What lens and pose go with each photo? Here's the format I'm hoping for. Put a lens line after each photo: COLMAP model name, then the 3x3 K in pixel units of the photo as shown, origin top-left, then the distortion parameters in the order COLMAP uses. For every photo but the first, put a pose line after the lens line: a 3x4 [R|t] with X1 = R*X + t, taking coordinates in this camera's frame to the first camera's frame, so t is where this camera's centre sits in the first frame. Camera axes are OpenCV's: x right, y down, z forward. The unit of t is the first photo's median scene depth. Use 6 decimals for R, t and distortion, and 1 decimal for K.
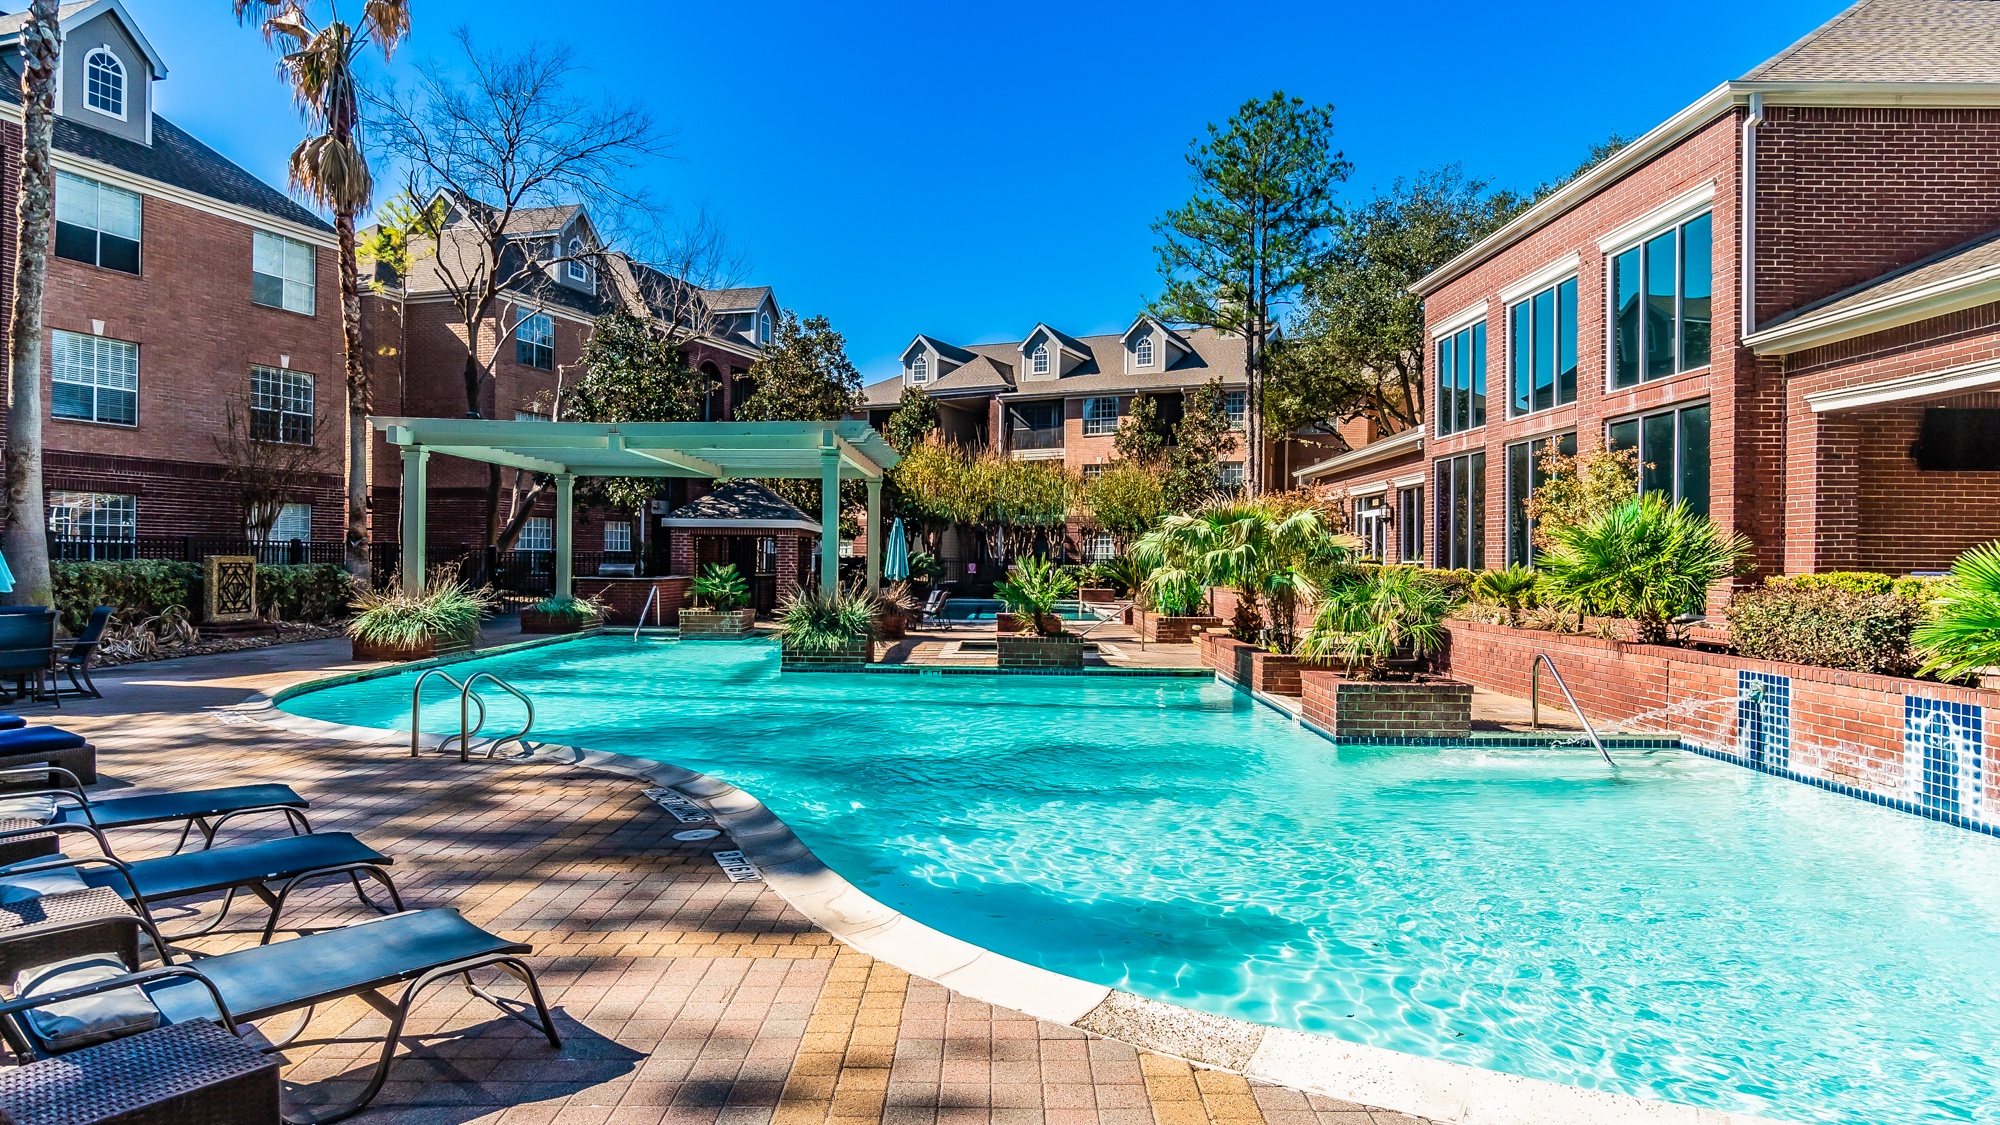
lens RADIAL K [[1221.2, 0, 1005.6], [0, 1221.2, 566.3], [0, 0, 1]] dist [-0.000152, -0.000808]
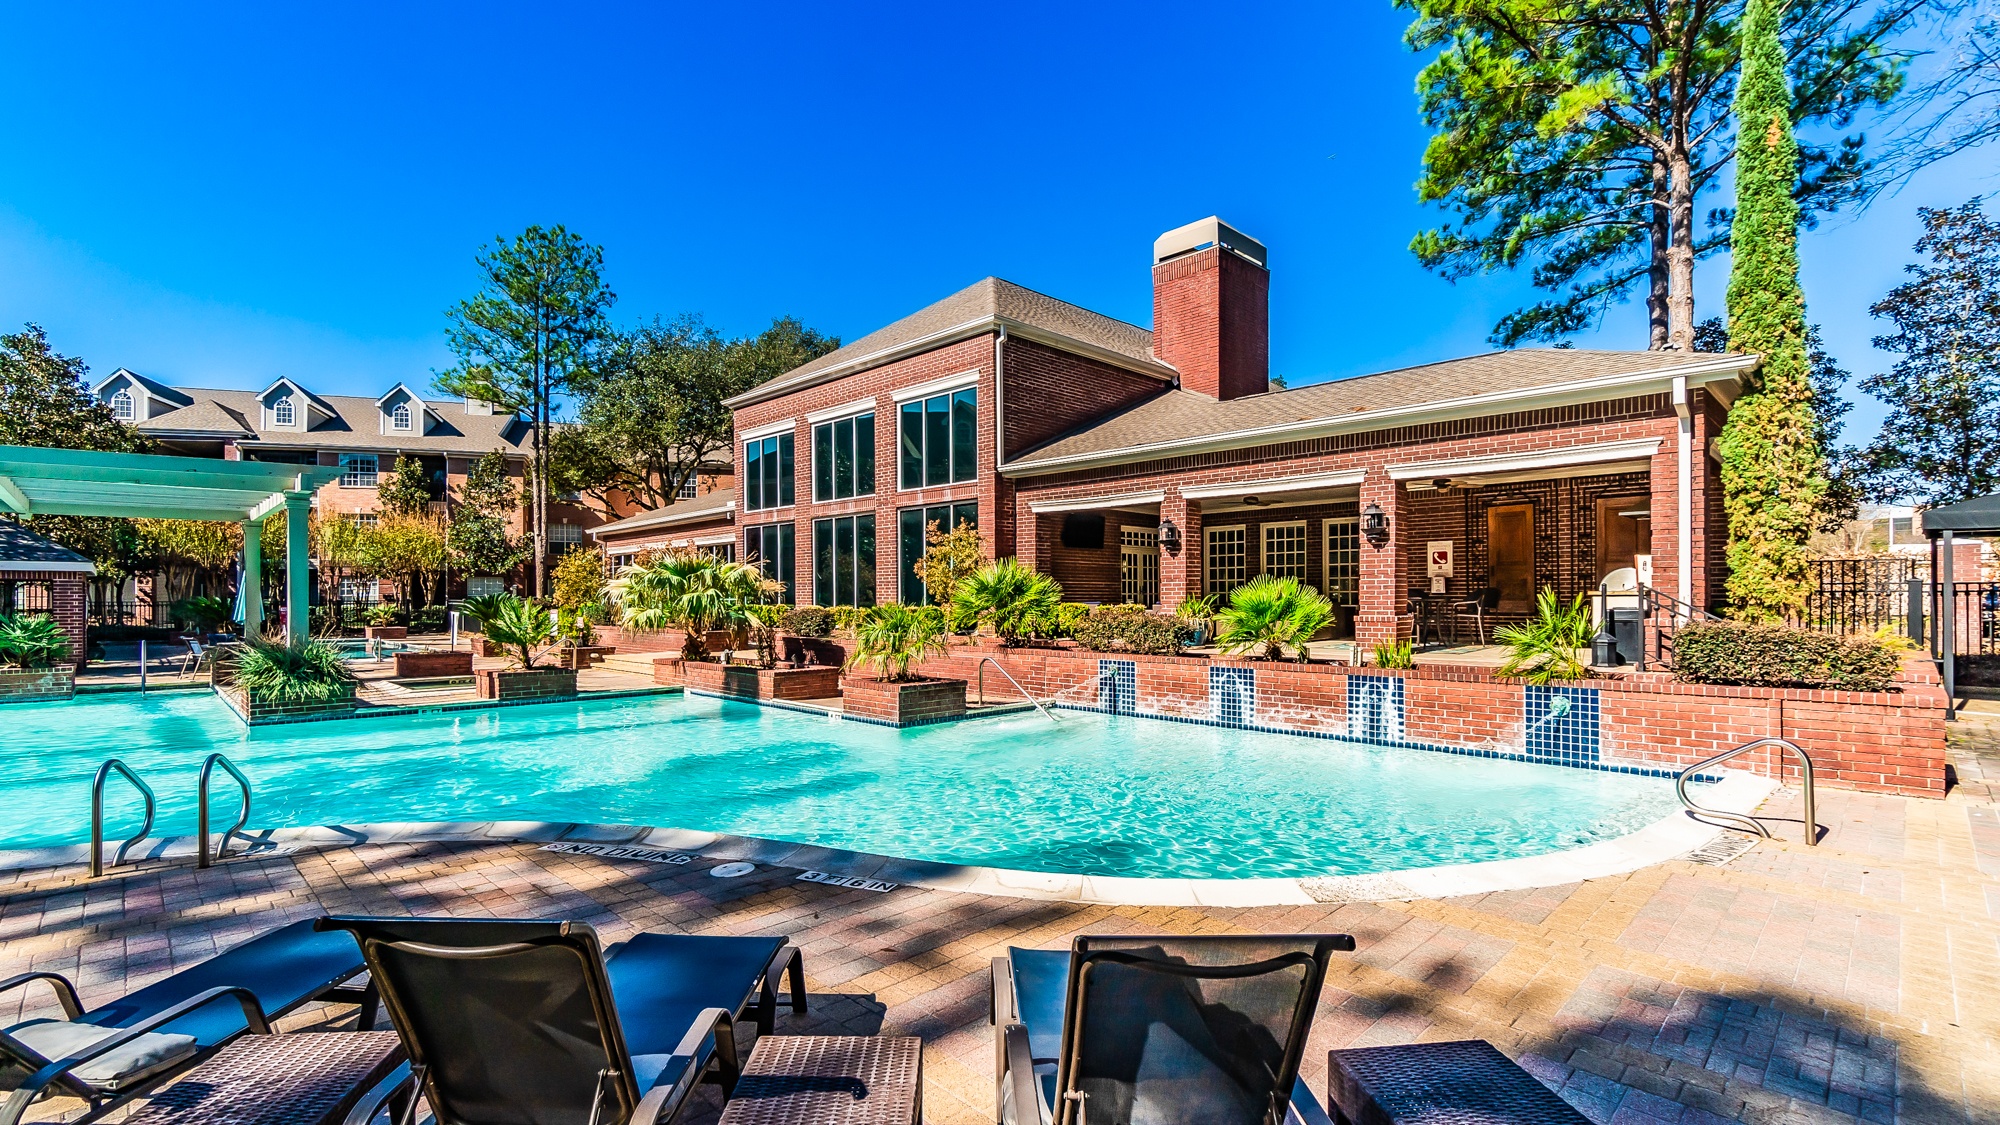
lens RADIAL K [[888.7, 0, 996.8], [0, 888.7, 596.6], [0, 0, 1]] dist [-0.008165, -0.000631]
pose [[0.715384, -0.010812, 0.698648, -0.149686], [0.014498, 0.999895, 0.000629, -0.003503], [-0.698581, 0.009679, 0.715466, 0.066299]]
